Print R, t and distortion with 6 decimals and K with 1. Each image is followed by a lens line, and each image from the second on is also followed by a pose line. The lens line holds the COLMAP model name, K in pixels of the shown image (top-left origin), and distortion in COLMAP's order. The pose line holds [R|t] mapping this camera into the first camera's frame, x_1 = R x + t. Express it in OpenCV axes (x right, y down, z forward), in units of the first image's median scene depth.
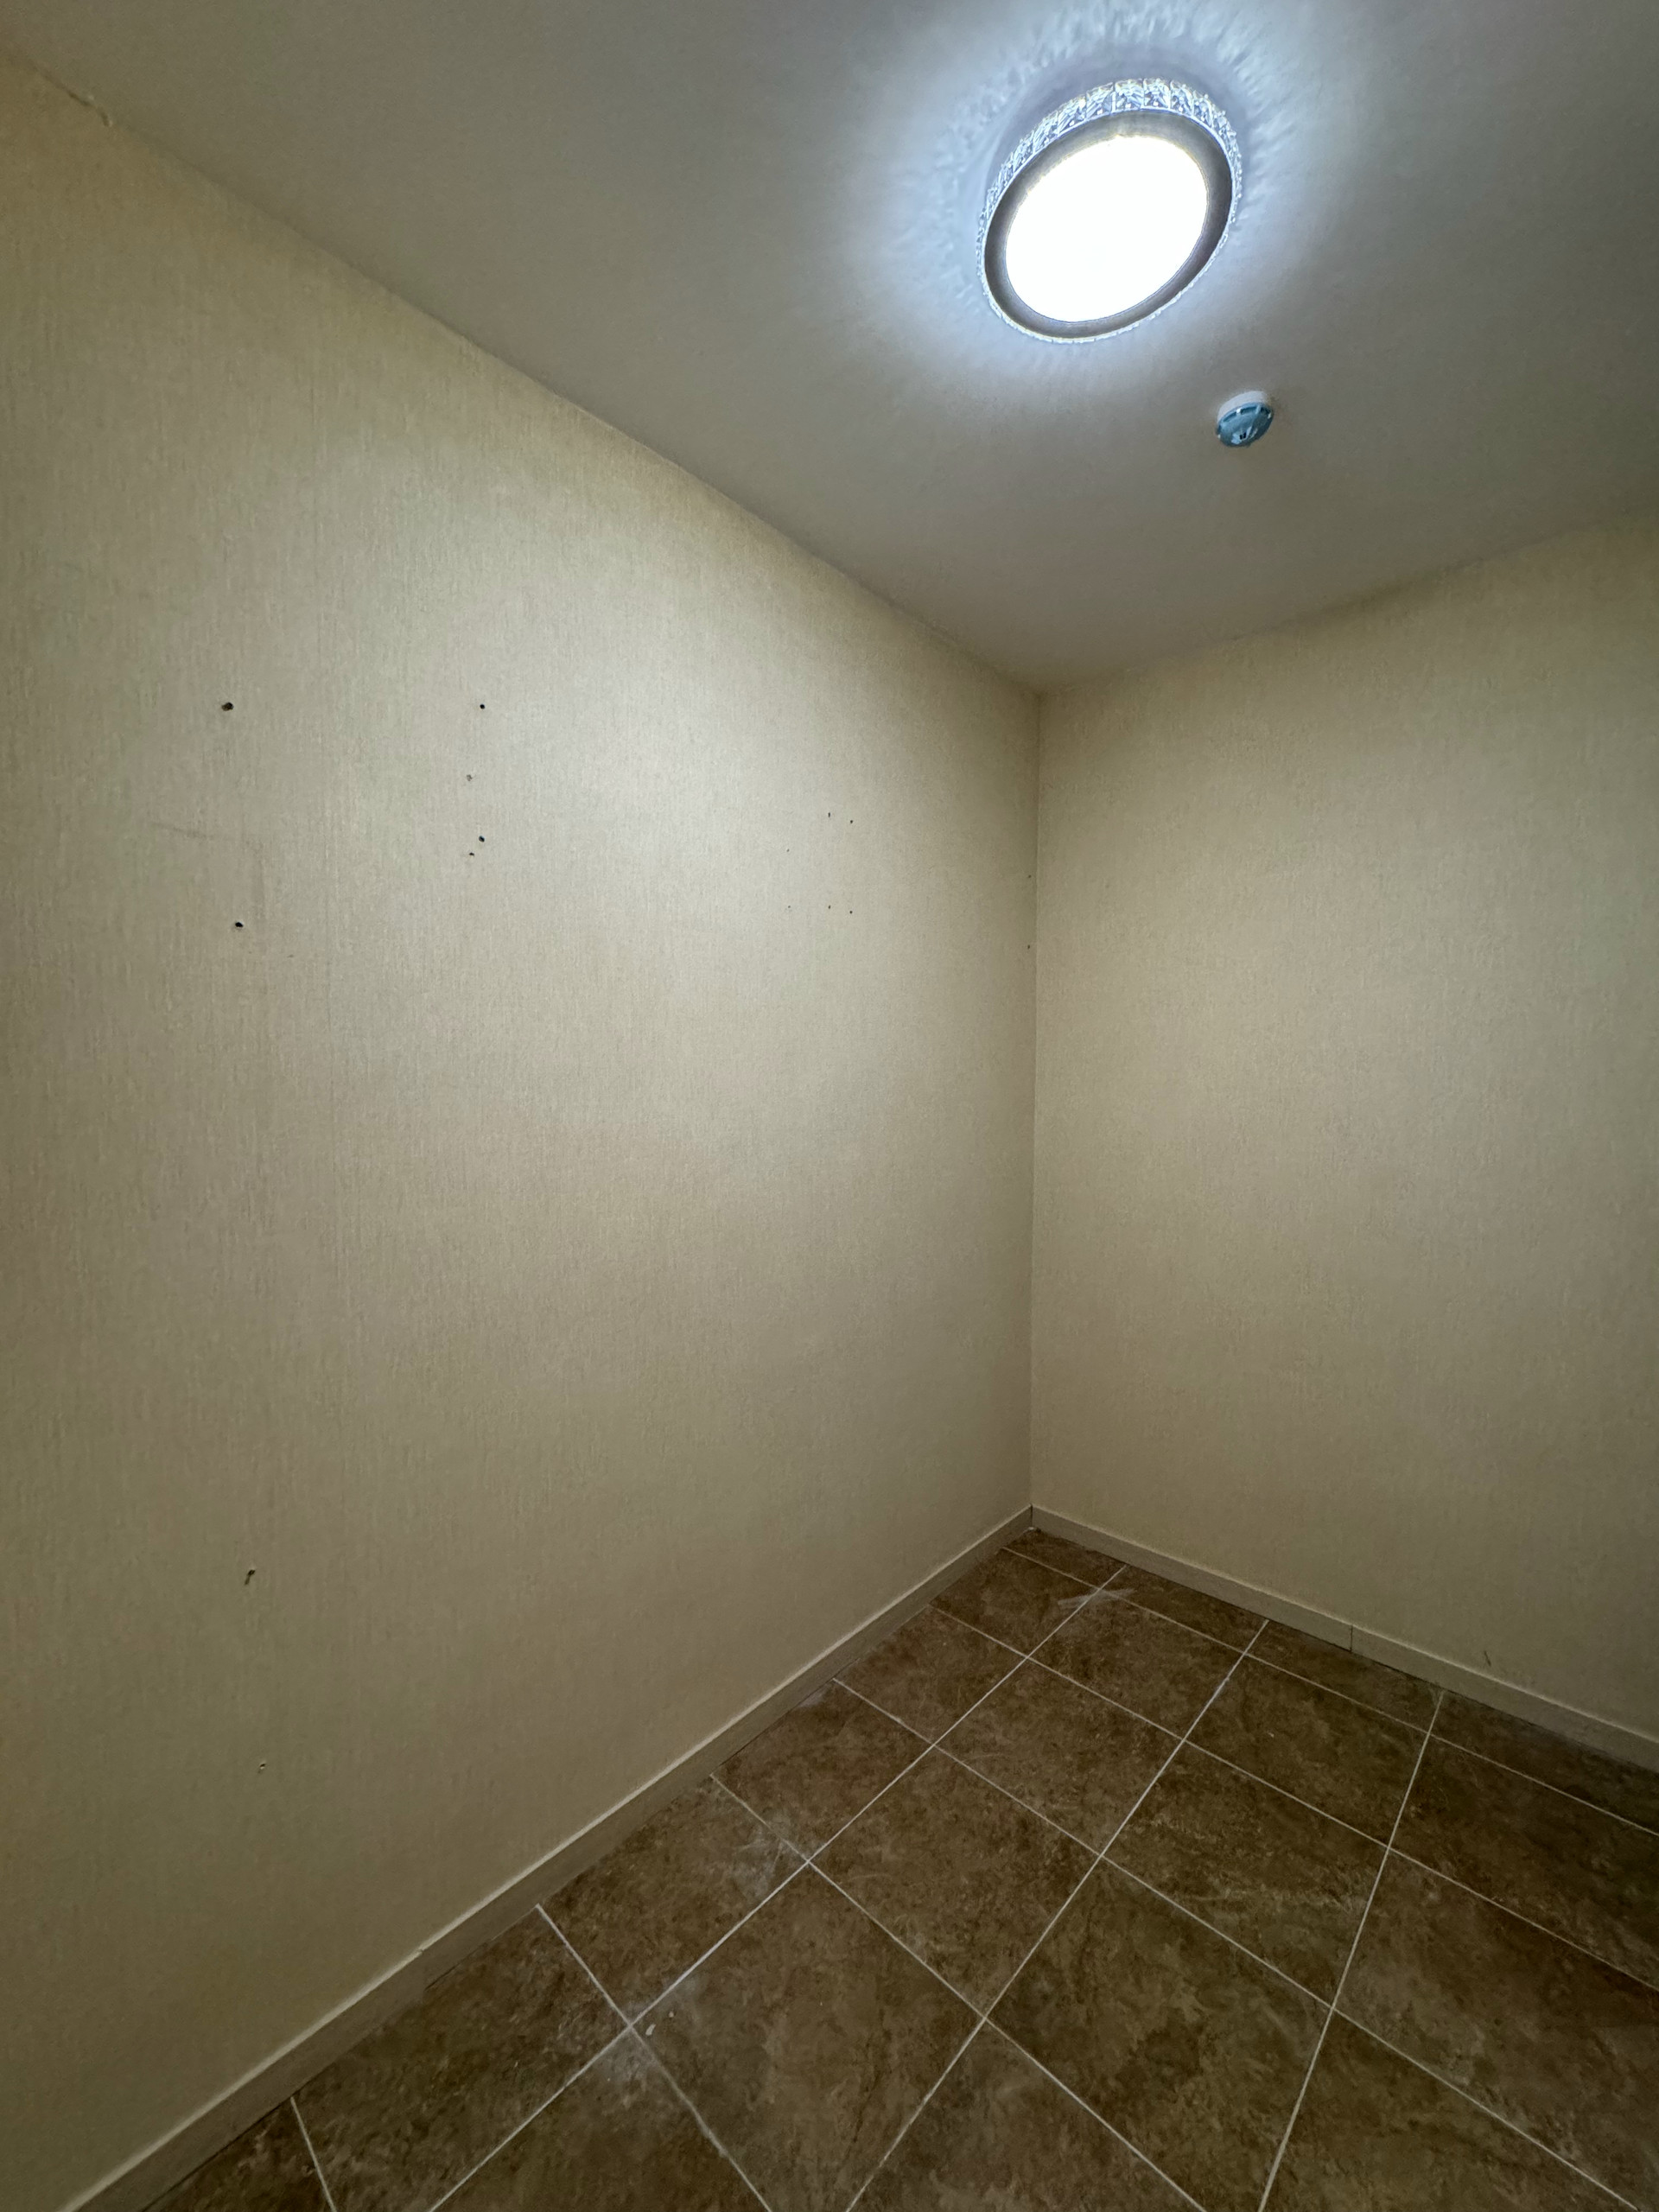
lens RADIAL K [[879.6, 0, 829.5], [0, 879.6, 1106.0], [0, 0, 1]] dist [0.000646, -0.000196]
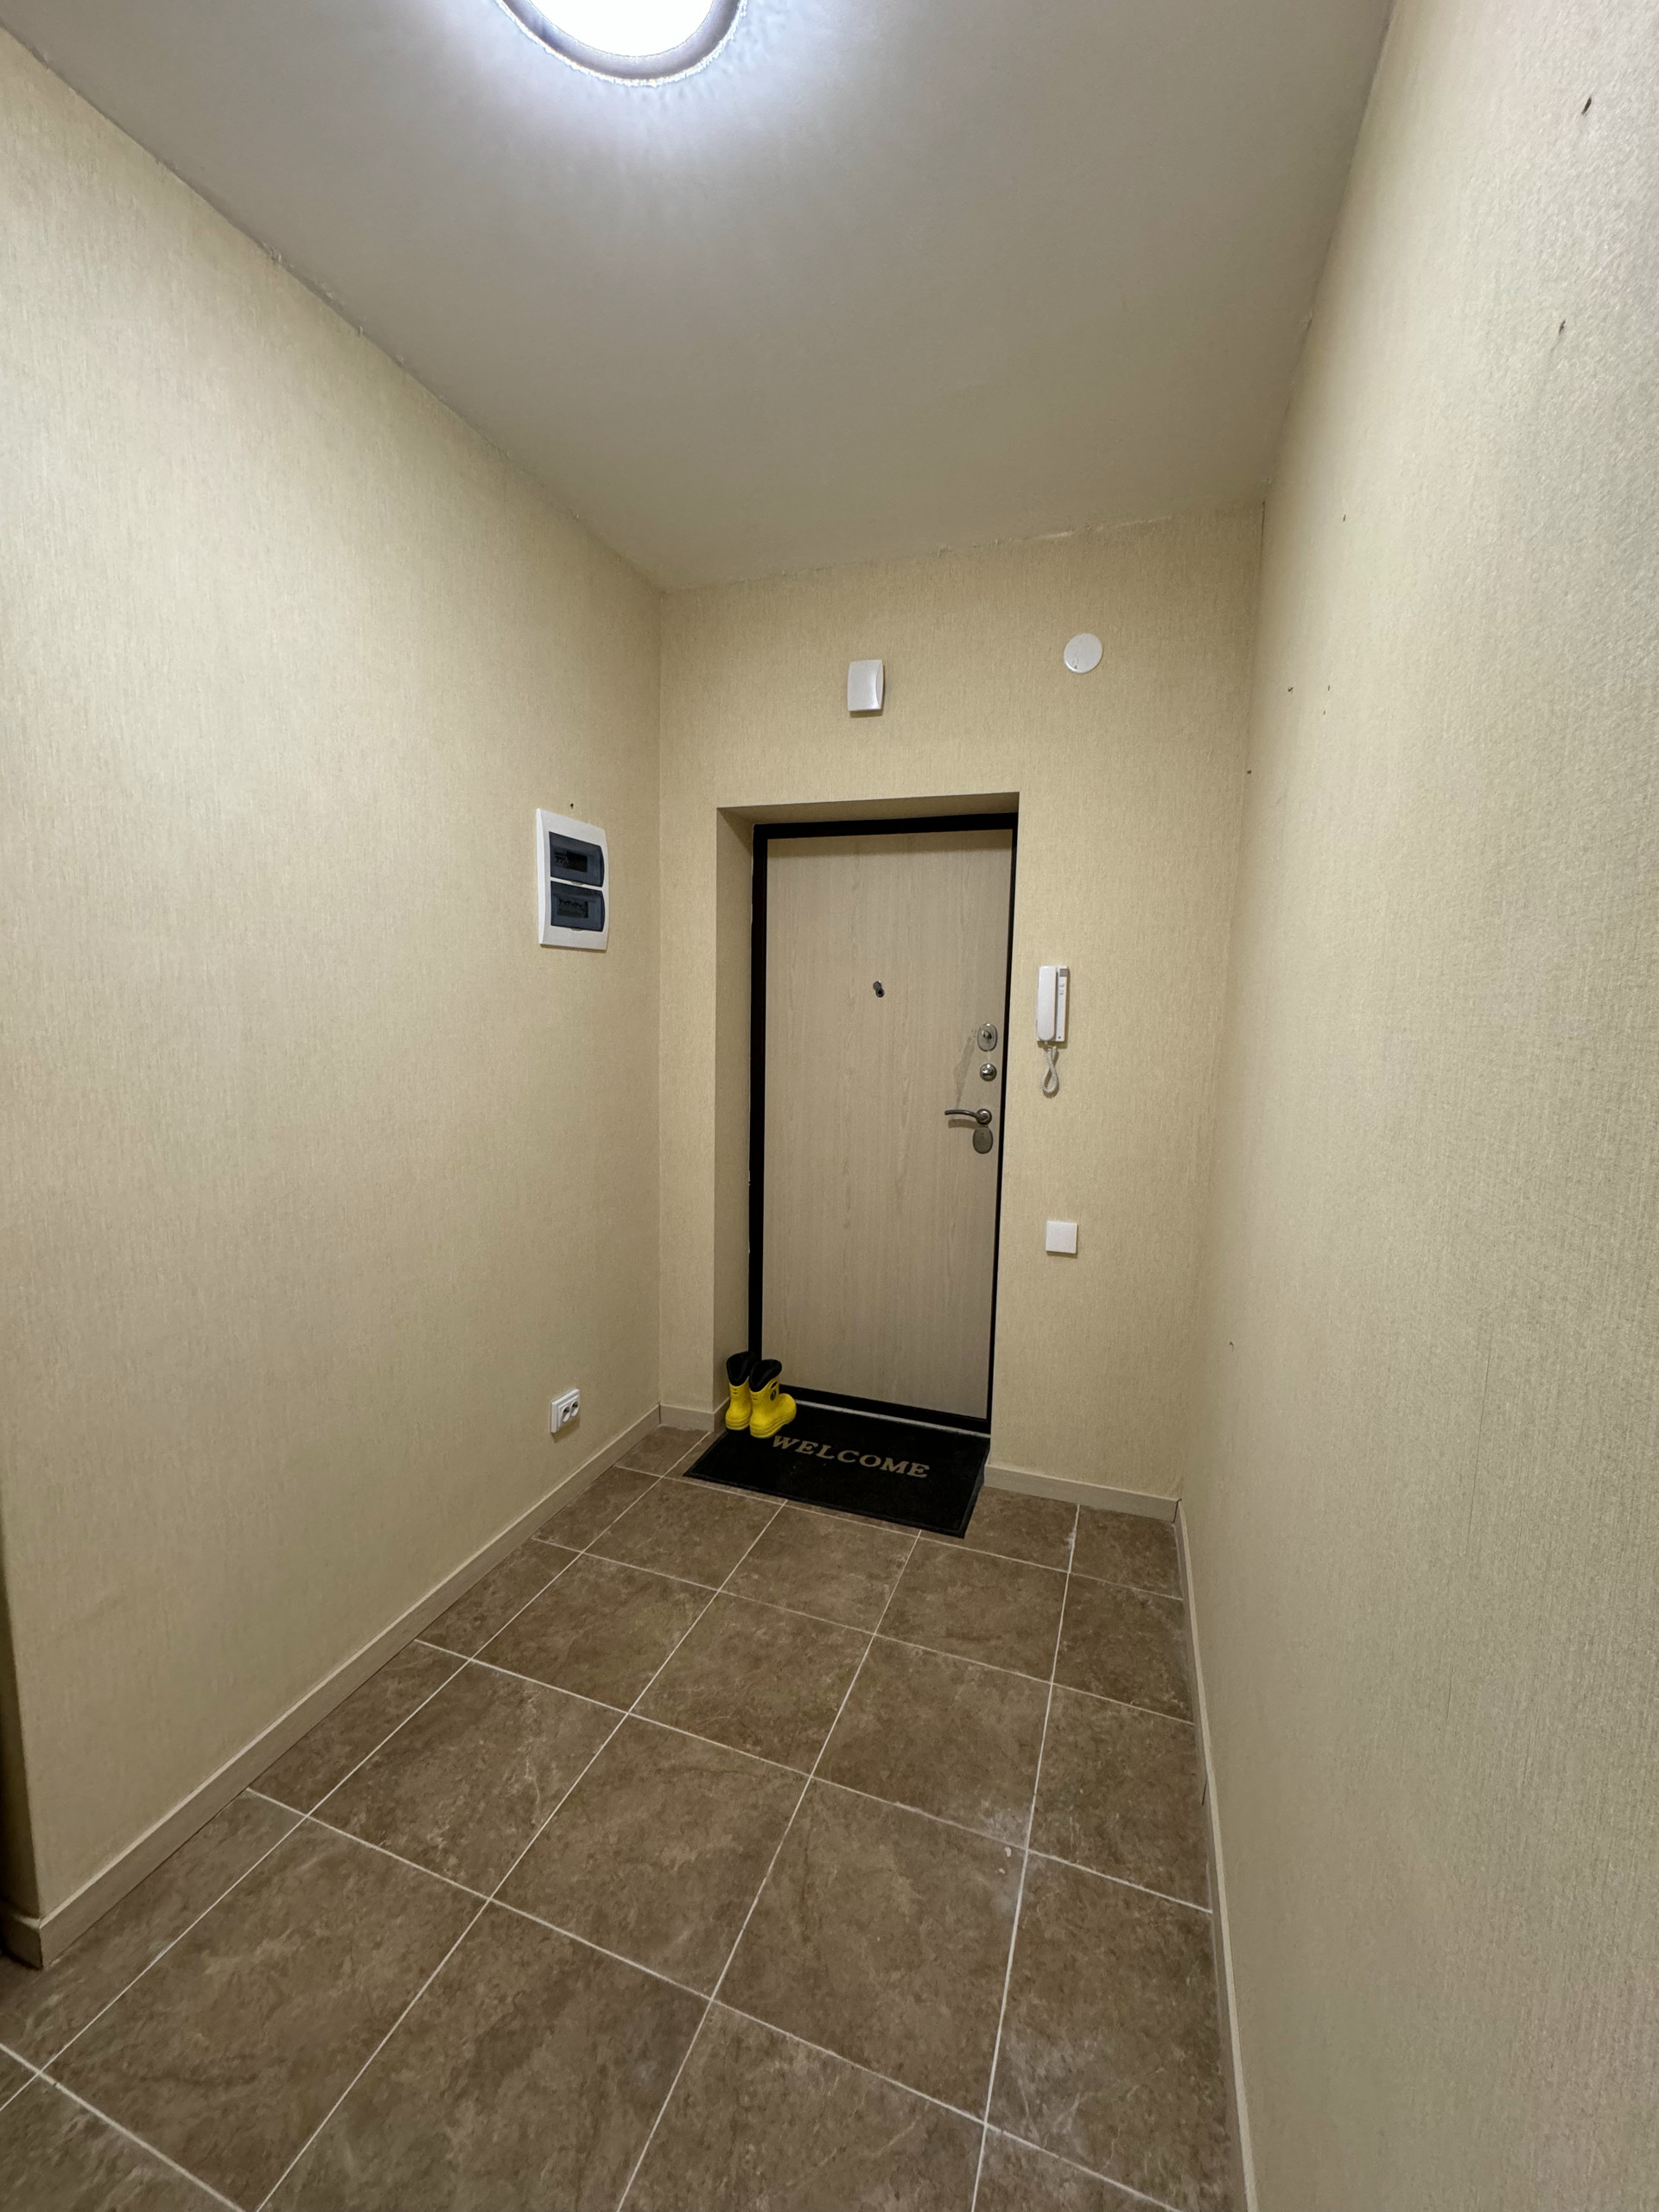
lens RADIAL K [[879.6, 0, 829.5], [0, 879.6, 1106.0], [0, 0, 1]] dist [0.000646, -0.000196]
pose [[-0.917781, 0.026048, -0.396233, 0.392708], [-0.042133, 0.985825, 0.162400, -0.027859], [0.394846, 0.165742, -0.903674, 1.681335]]
